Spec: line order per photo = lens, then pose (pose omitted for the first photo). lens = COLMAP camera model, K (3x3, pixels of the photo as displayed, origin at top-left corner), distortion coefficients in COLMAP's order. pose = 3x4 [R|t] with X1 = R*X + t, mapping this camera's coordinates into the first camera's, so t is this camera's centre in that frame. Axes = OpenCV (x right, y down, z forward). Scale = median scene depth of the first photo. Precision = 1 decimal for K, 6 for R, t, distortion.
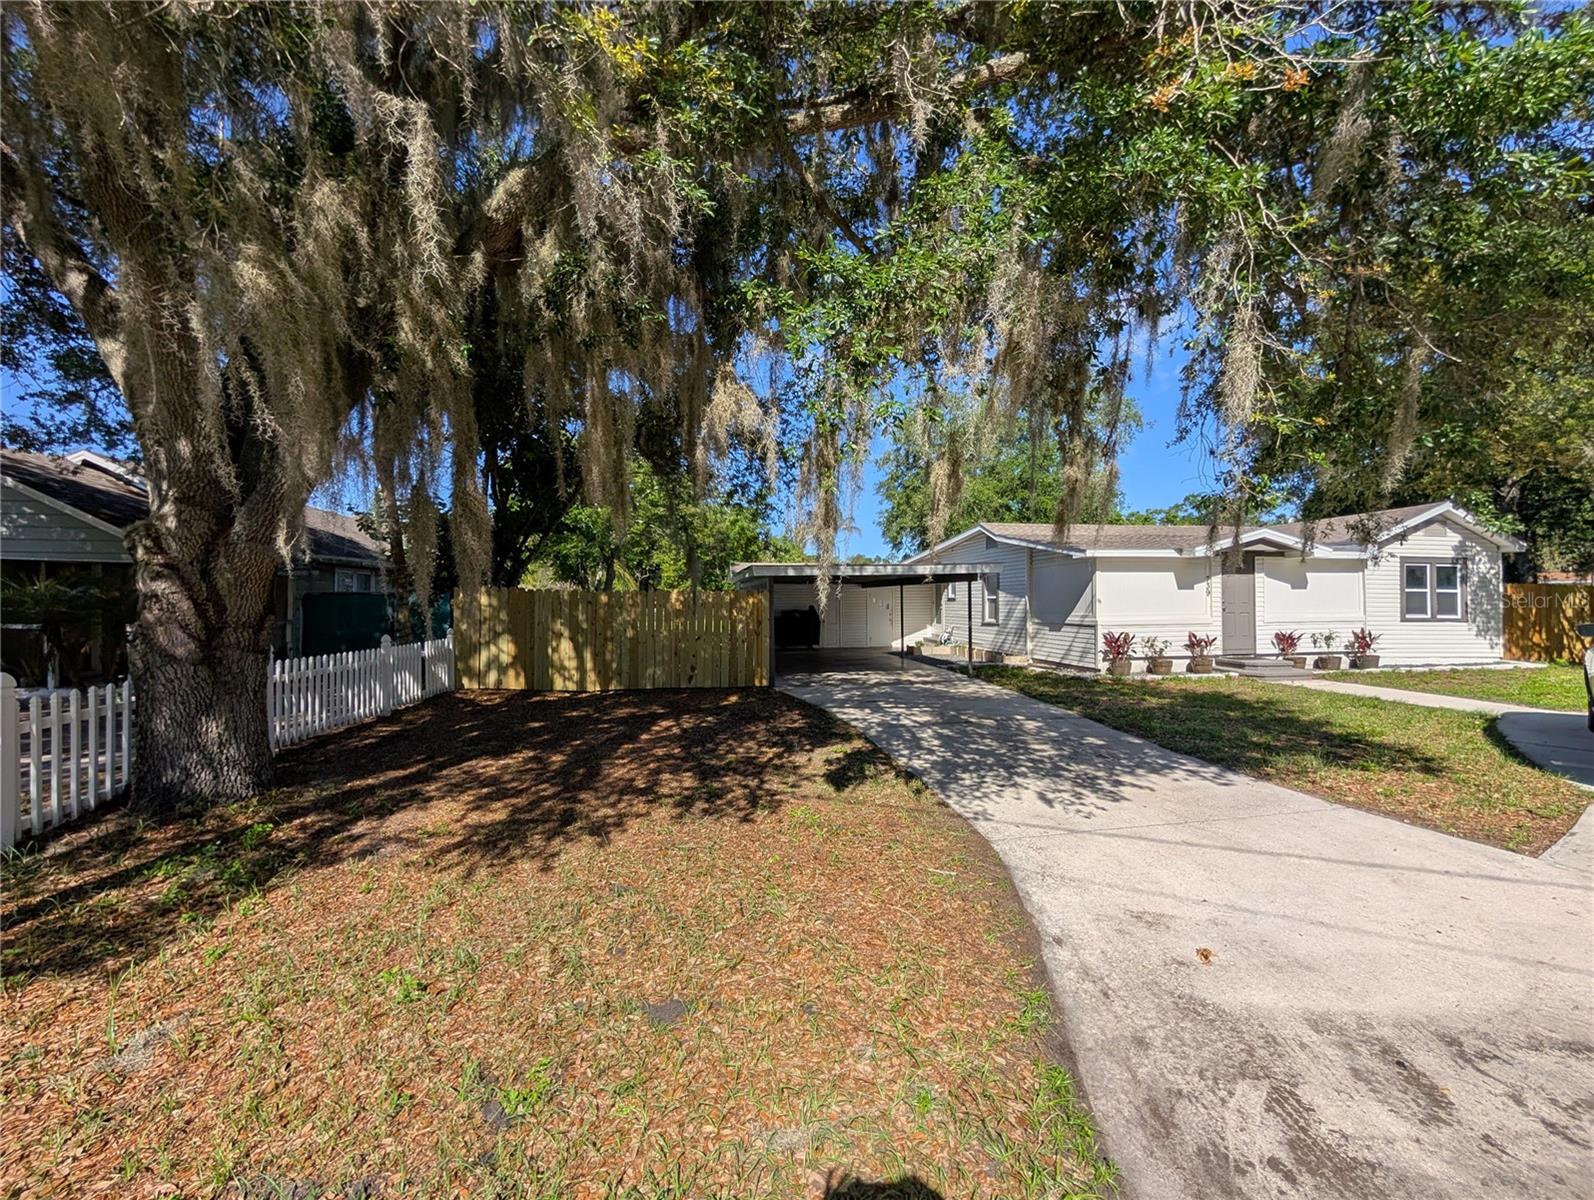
lens RADIAL K [[605.0, 0, 800.7], [0, 605.0, 595.7], [0, 0, 1]] dist [0.001137, -0.000265]
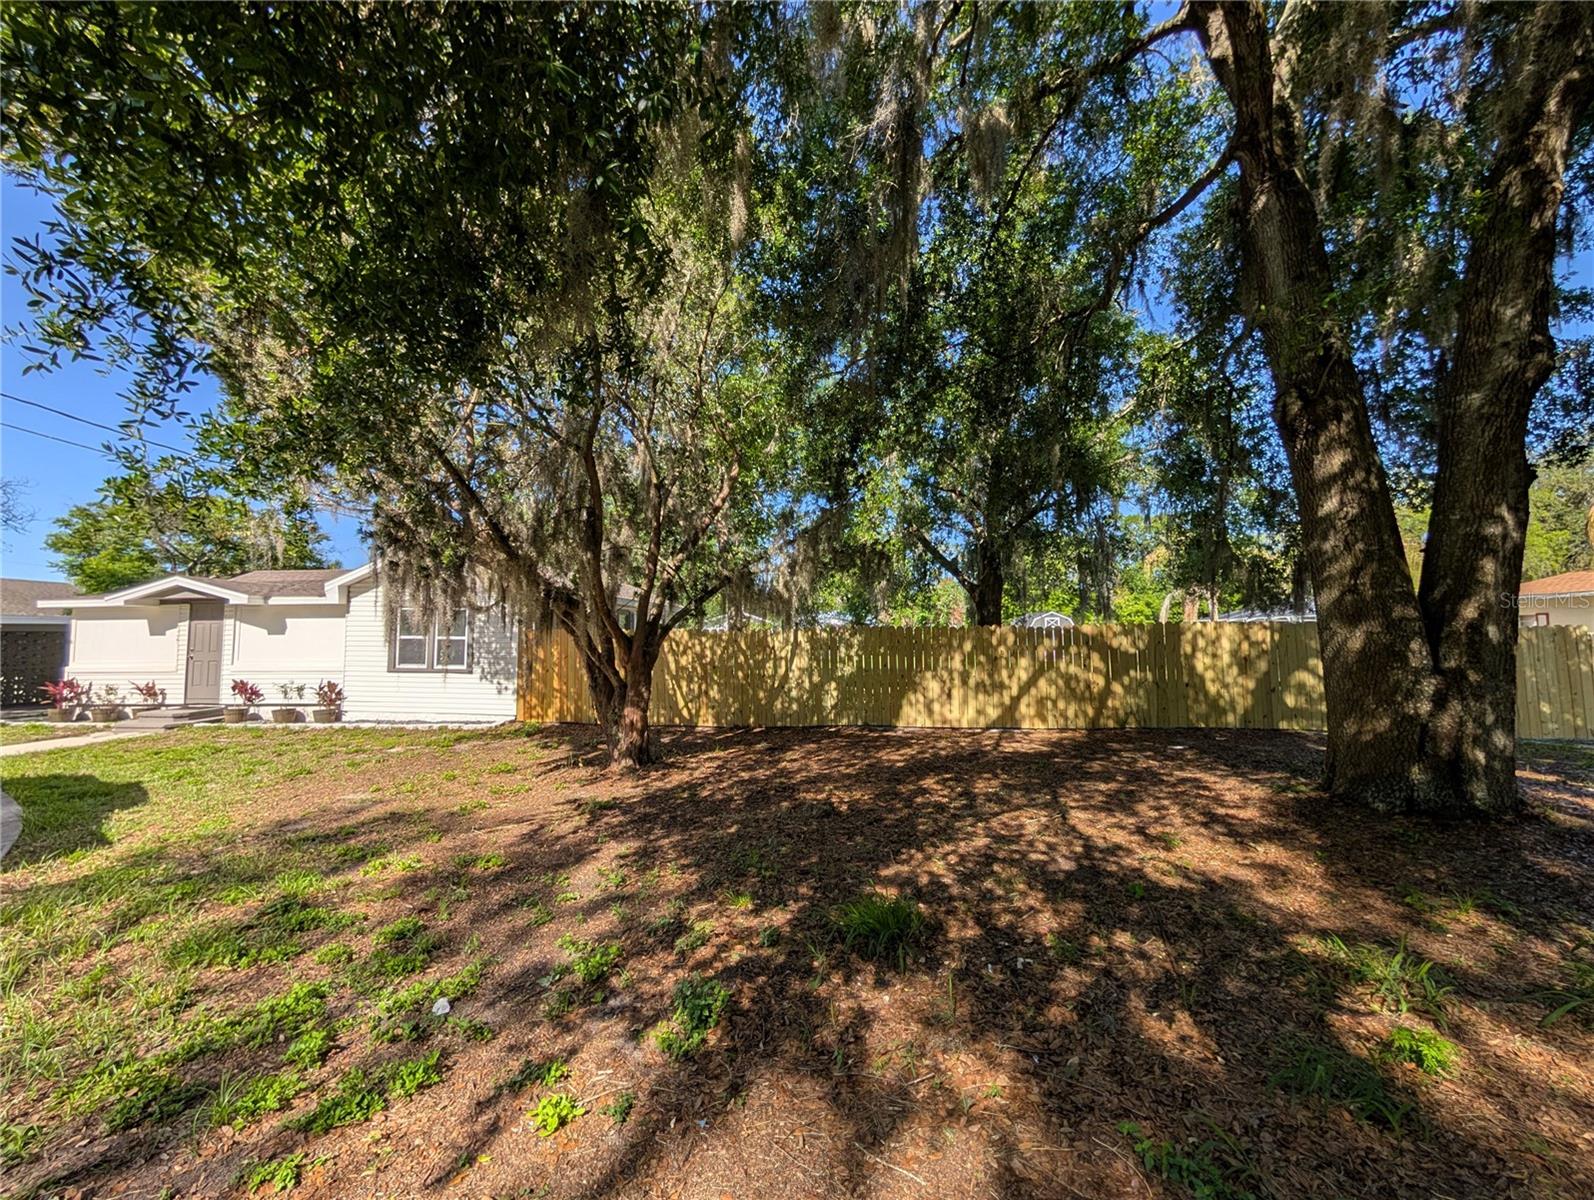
lens RADIAL K [[605.0, 0, 796.0], [0, 605.0, 599.6], [0, 0, 1]] dist [0.001137, -0.000265]
pose [[0.973895, -0.013510, -0.226595, 1.823203], [-0.003289, 0.997283, -0.073594, 0.000245], [0.226973, 0.072418, 0.971205, 0.273220]]
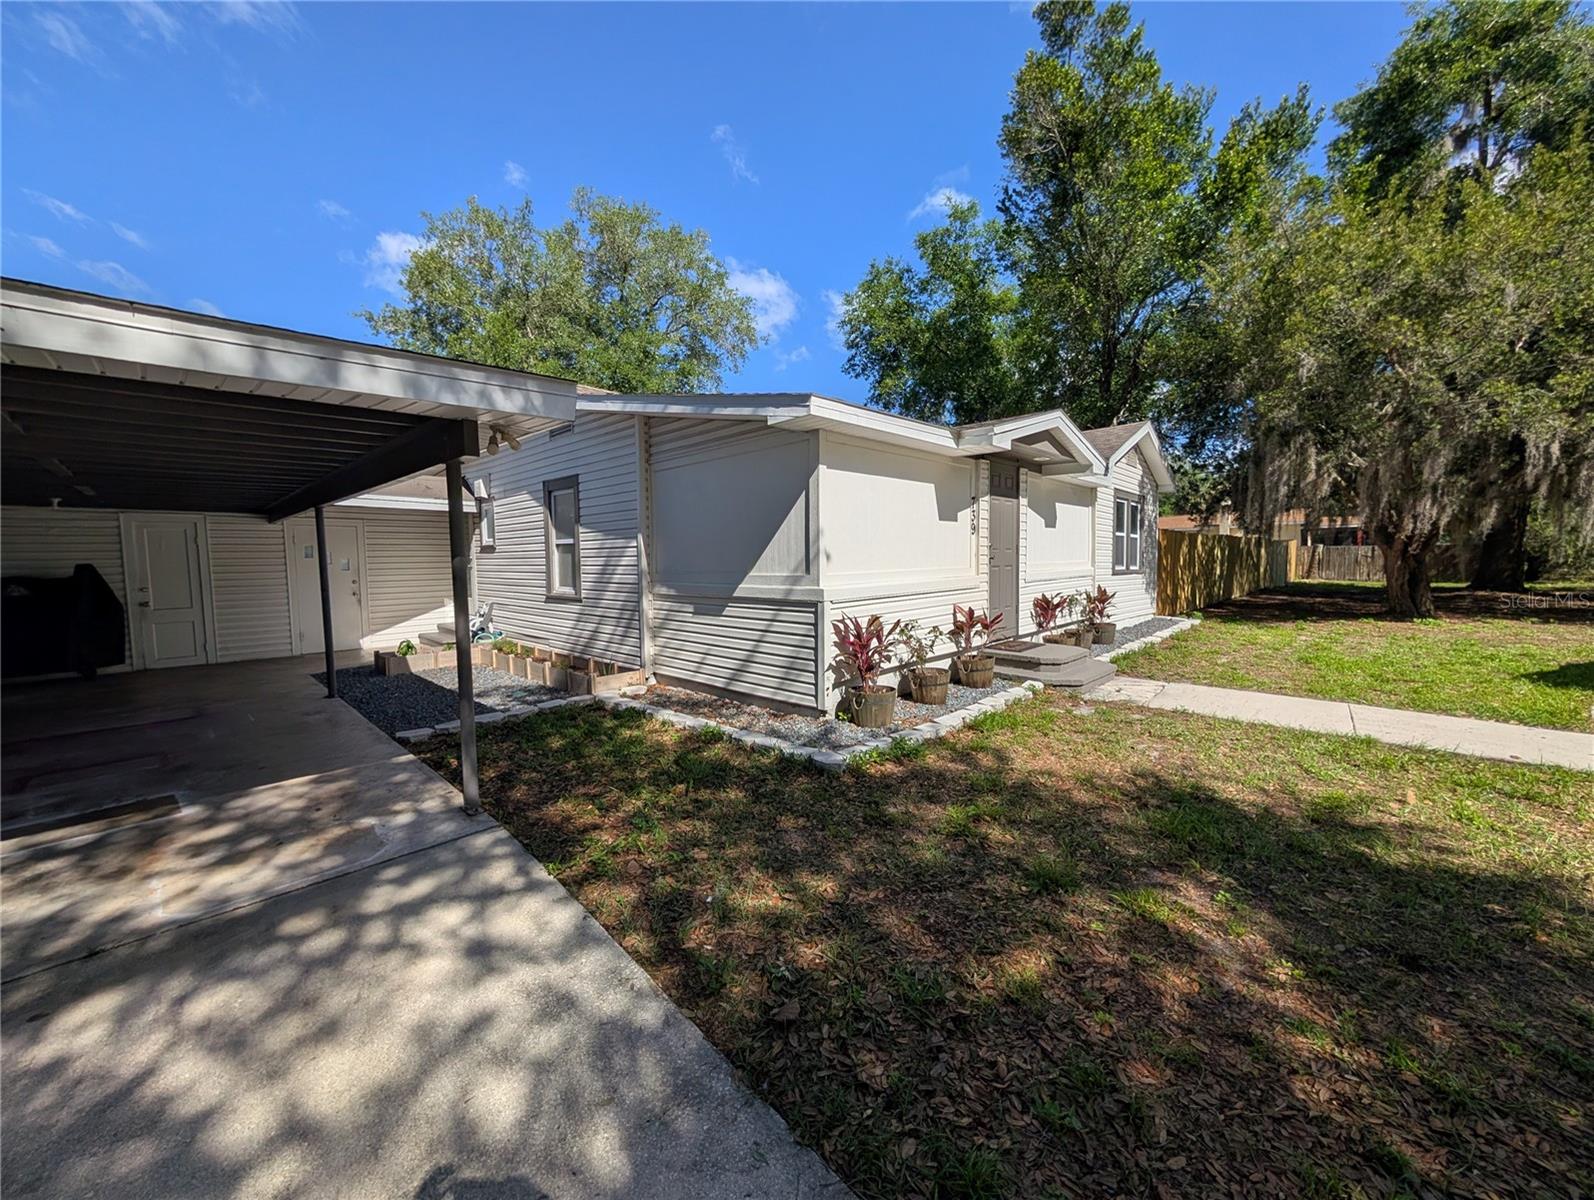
lens RADIAL K [[605.0, 0, 799.3], [0, 605.0, 596.5], [0, 0, 1]] dist [0.001137, -0.000265]
pose [[0.799868, -0.045766, 0.598429, 0.226359], [0.003860, 0.997460, 0.071123, 0.016009], [-0.600164, -0.054579, 0.798013, 0.652333]]
